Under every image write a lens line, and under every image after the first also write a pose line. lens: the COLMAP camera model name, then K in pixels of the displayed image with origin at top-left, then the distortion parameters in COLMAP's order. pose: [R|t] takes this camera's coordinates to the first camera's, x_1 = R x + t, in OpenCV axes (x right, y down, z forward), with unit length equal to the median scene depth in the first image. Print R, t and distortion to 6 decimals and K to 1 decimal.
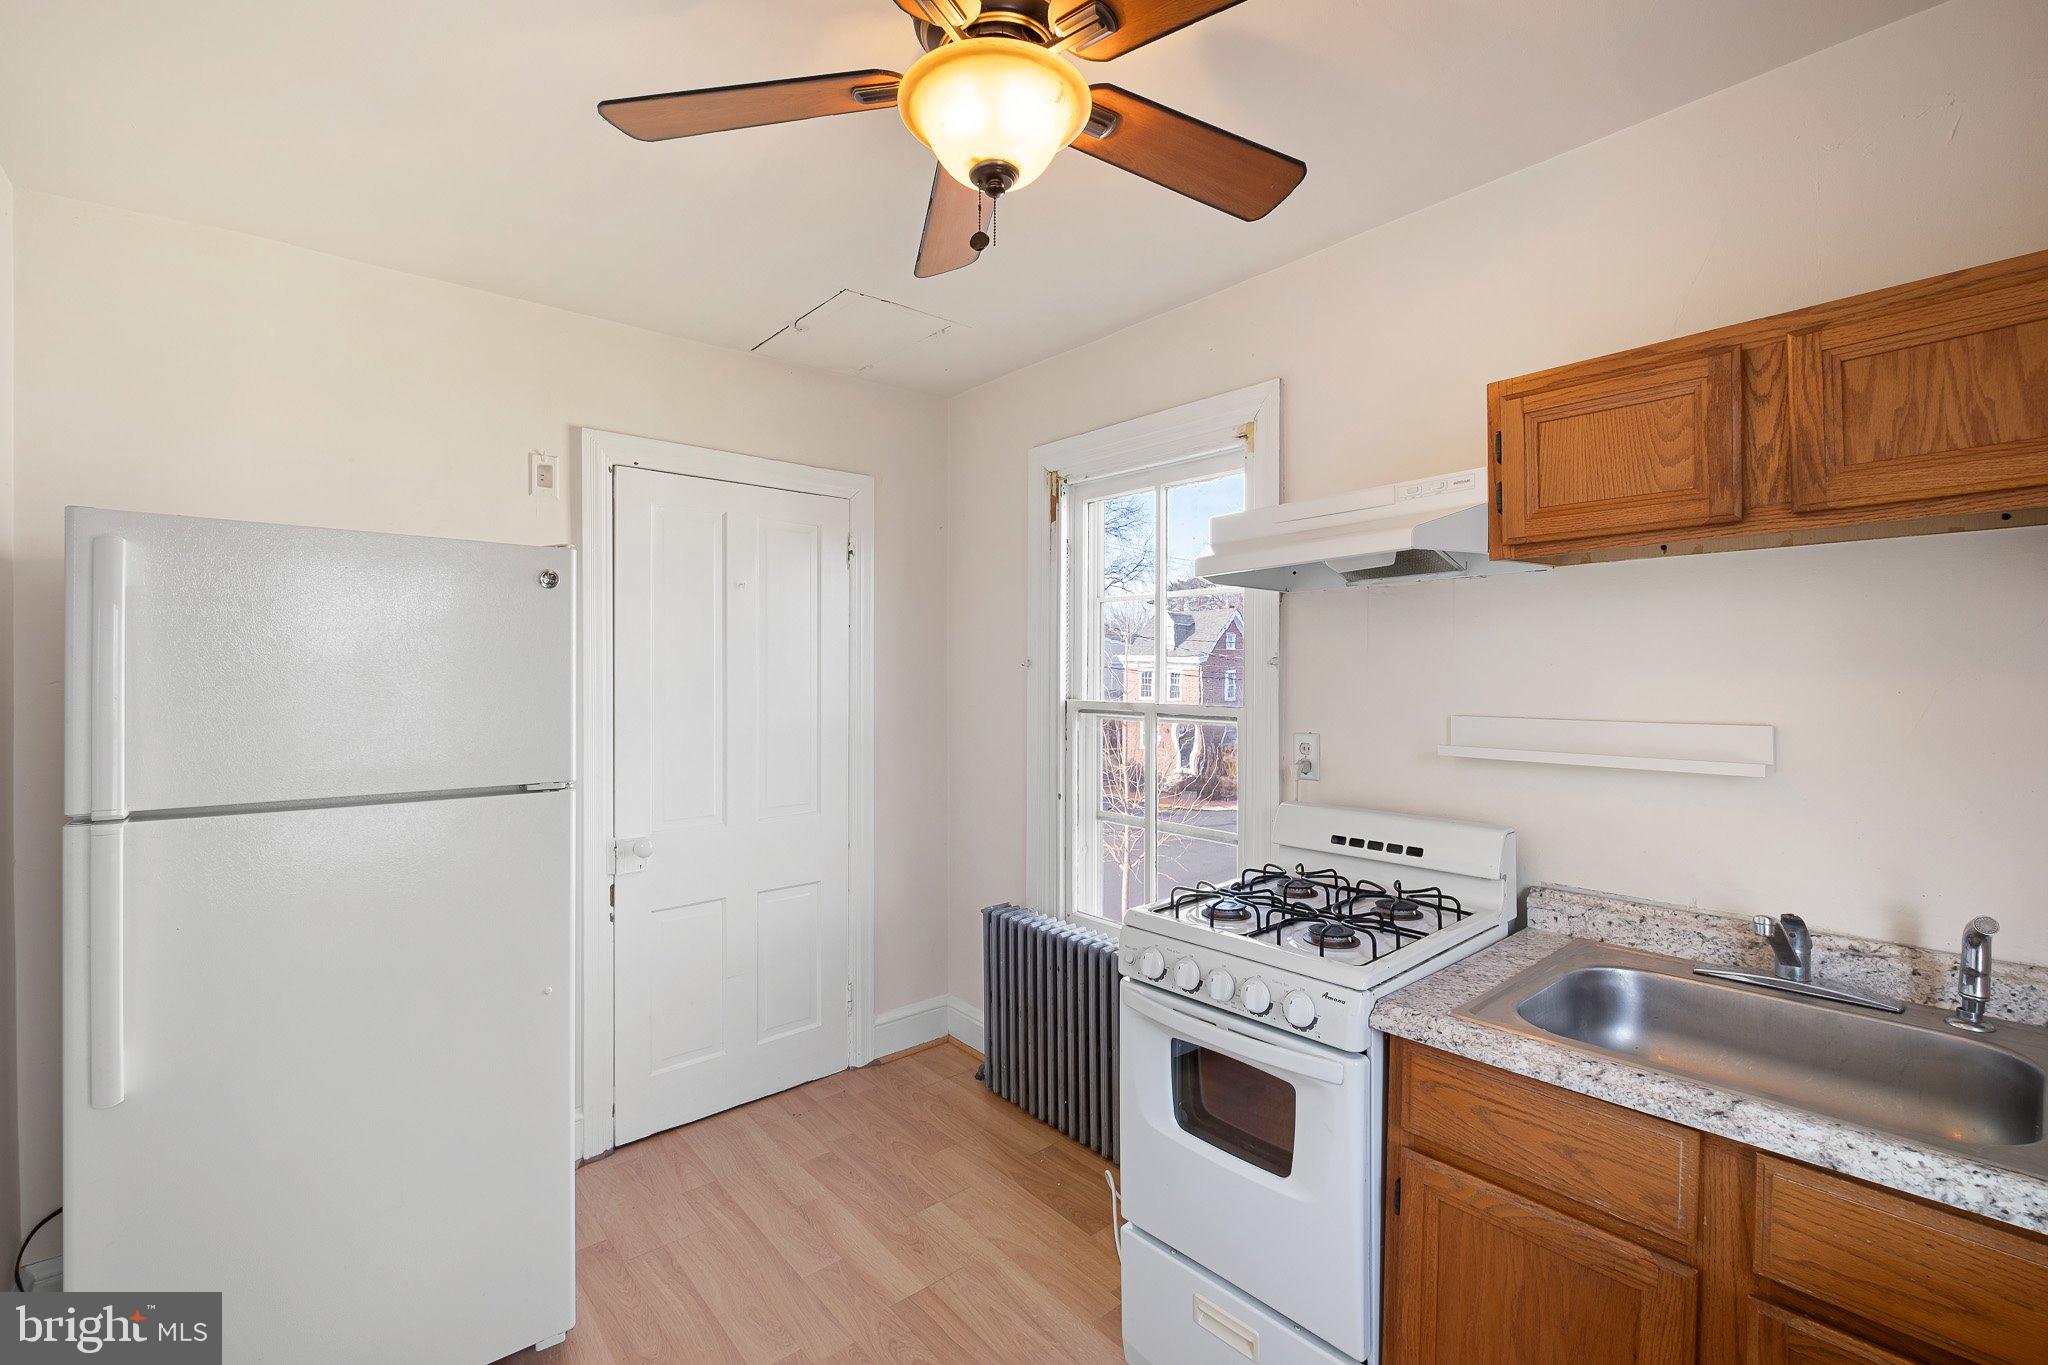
lens RADIAL K [[887.7, 0, 1035.3], [0, 887.7, 674.3], [0, 0, 1]] dist [-0.000521, -0.002351]
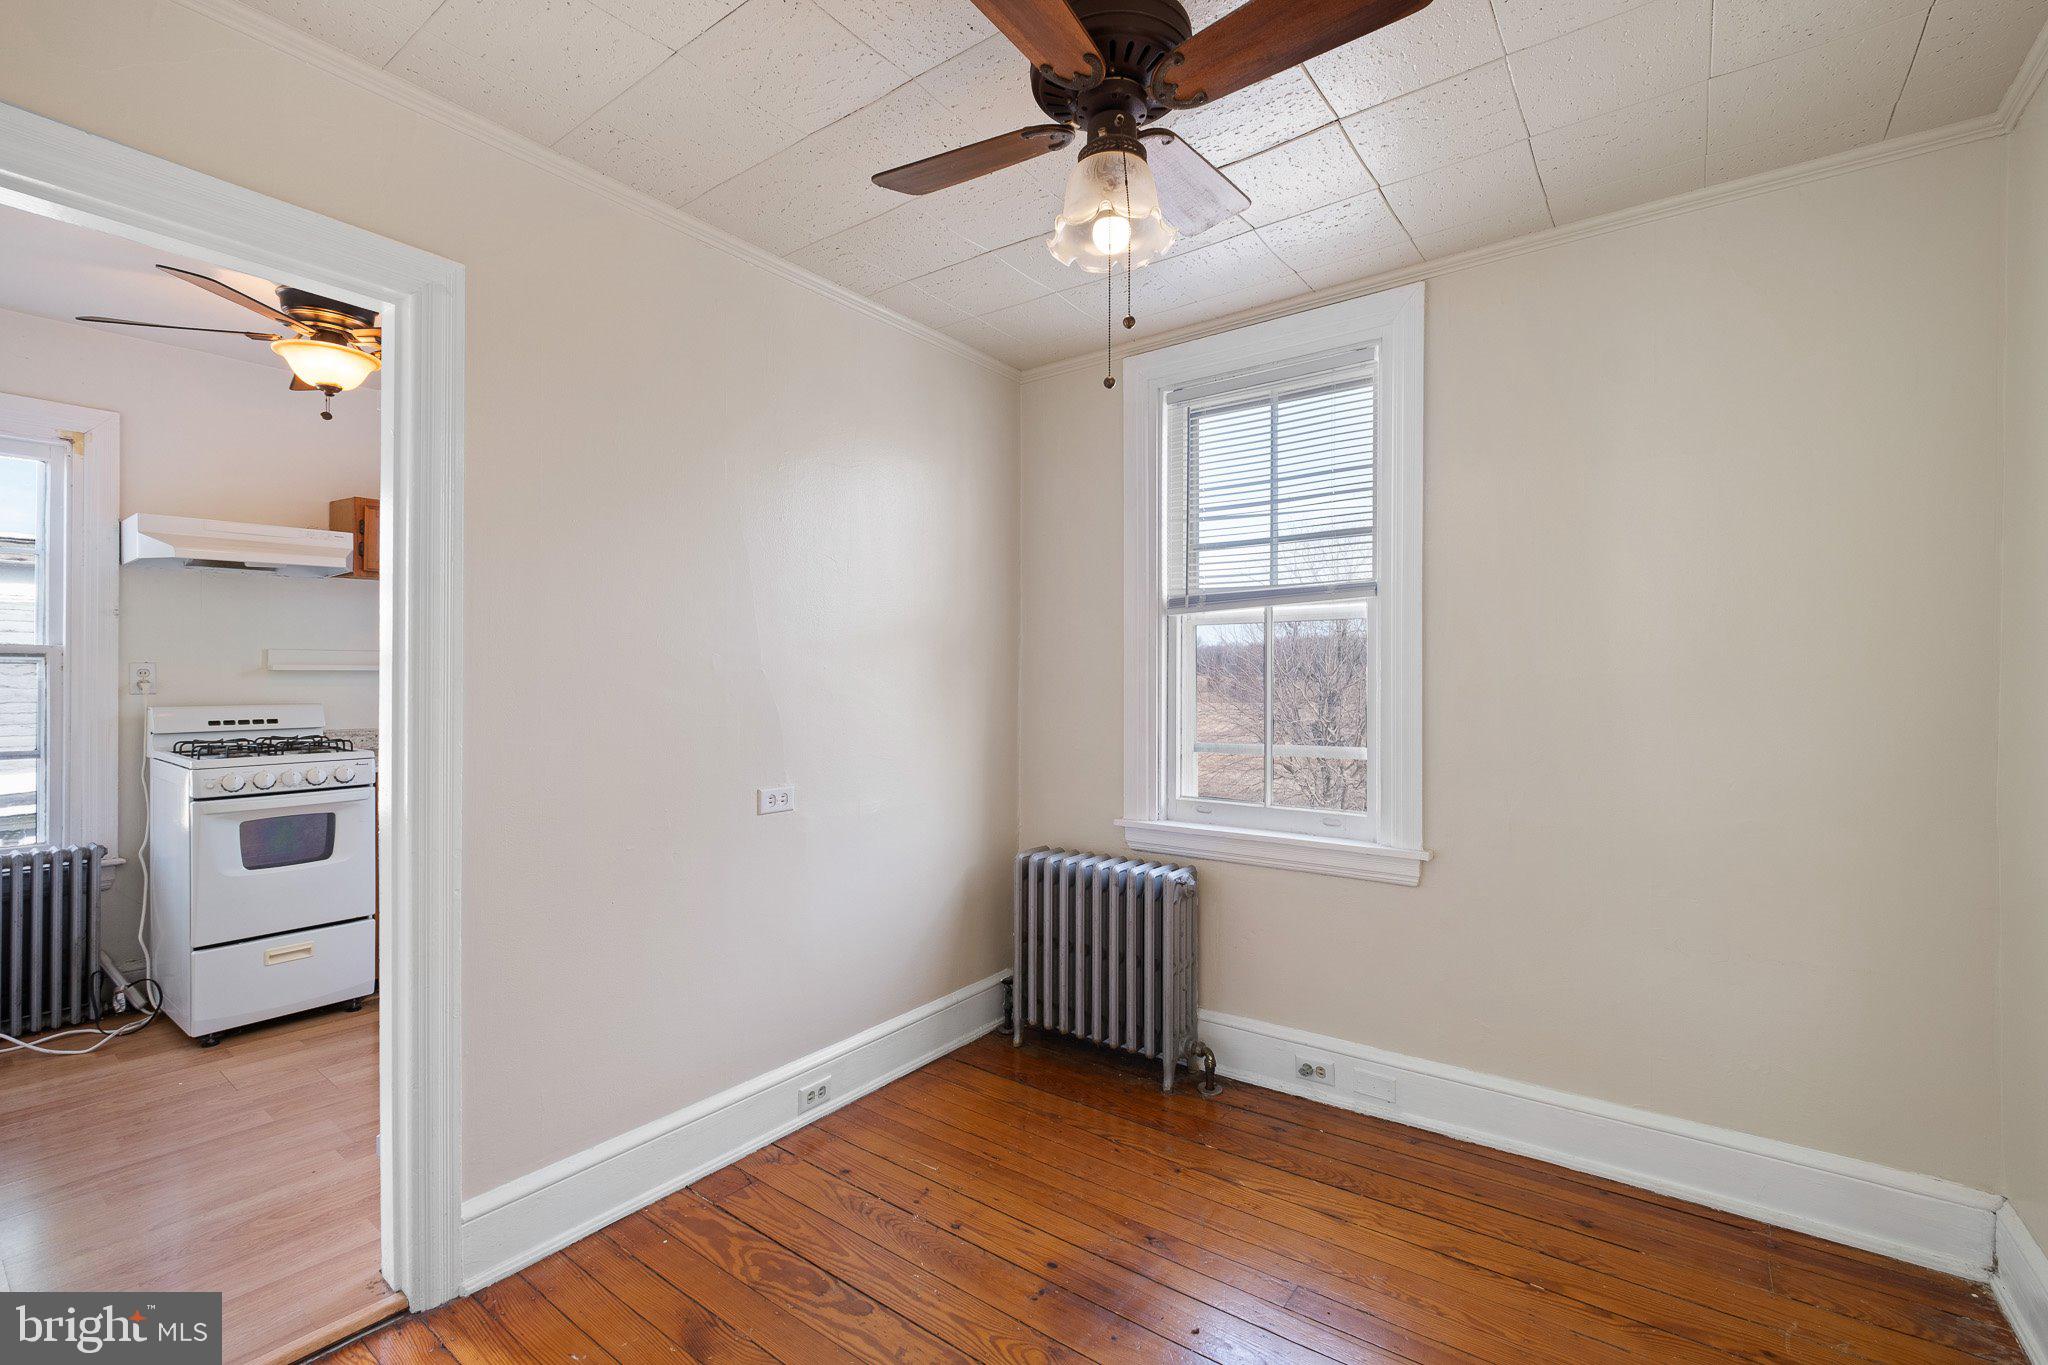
lens RADIAL K [[887.7, 0, 1031.9], [0, 887.7, 678.2], [0, 0, 1]] dist [-0.000521, -0.002351]
pose [[-0.224799, -0.008355, 0.974369, -2.177820], [-0.006676, 0.999953, 0.007035, 0.107498], [-0.974382, -0.004923, -0.224844, -0.165536]]
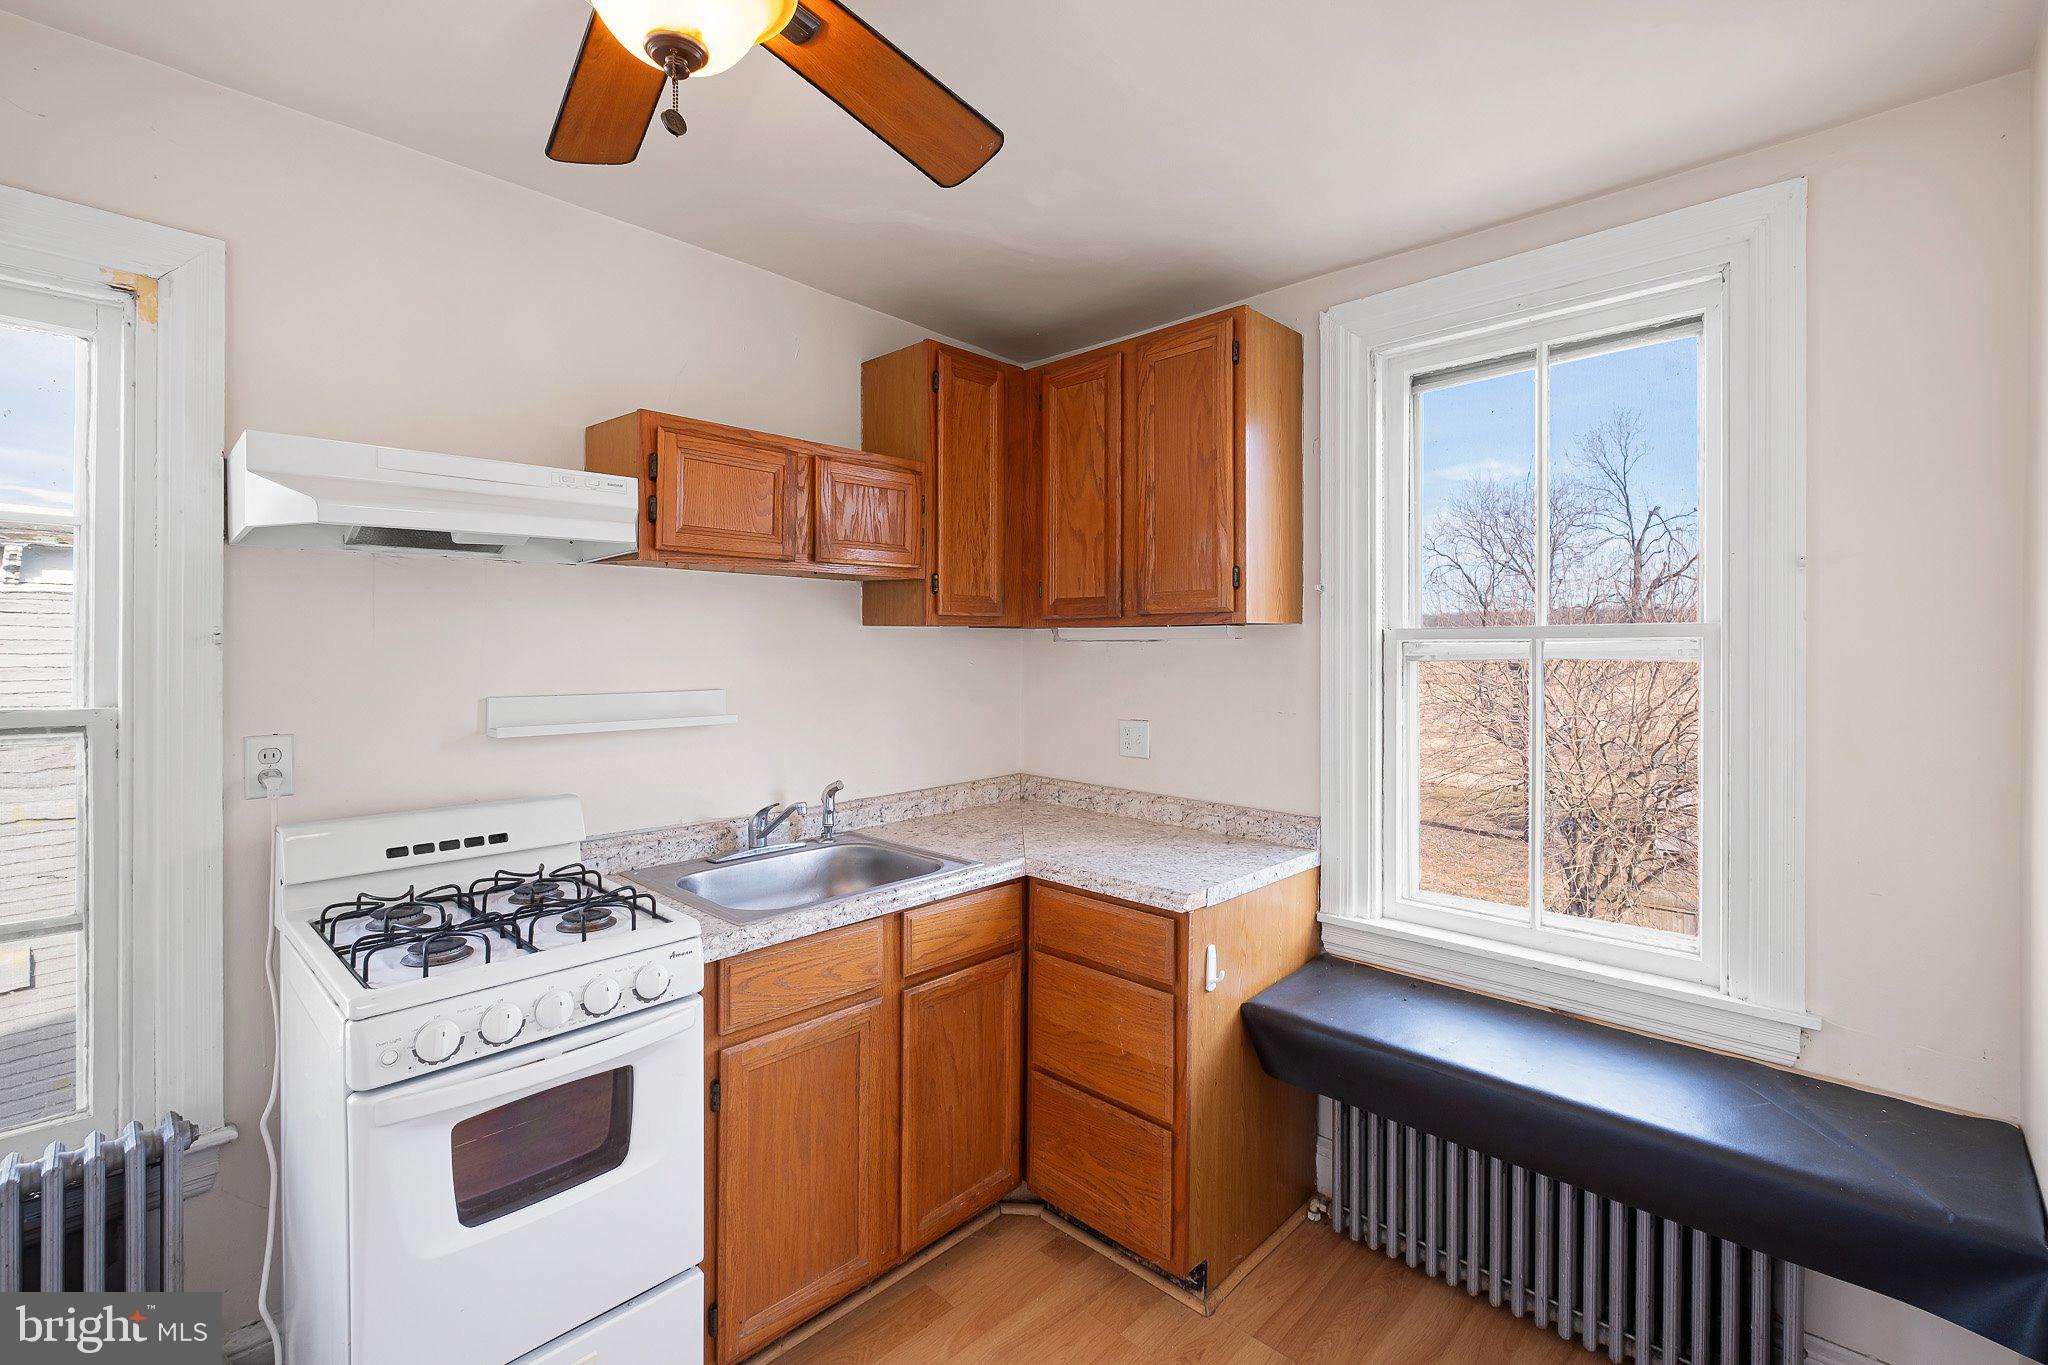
lens RADIAL K [[887.7, 0, 1036.7], [0, 887.7, 652.9], [0, 0, 1]] dist [-0.000521, -0.002351]
pose [[-0.105173, -0.001074, 0.994453, -0.757132], [-0.001153, 0.999999, 0.000958, -0.007120], [-0.994453, -0.001046, -0.105174, 0.644541]]
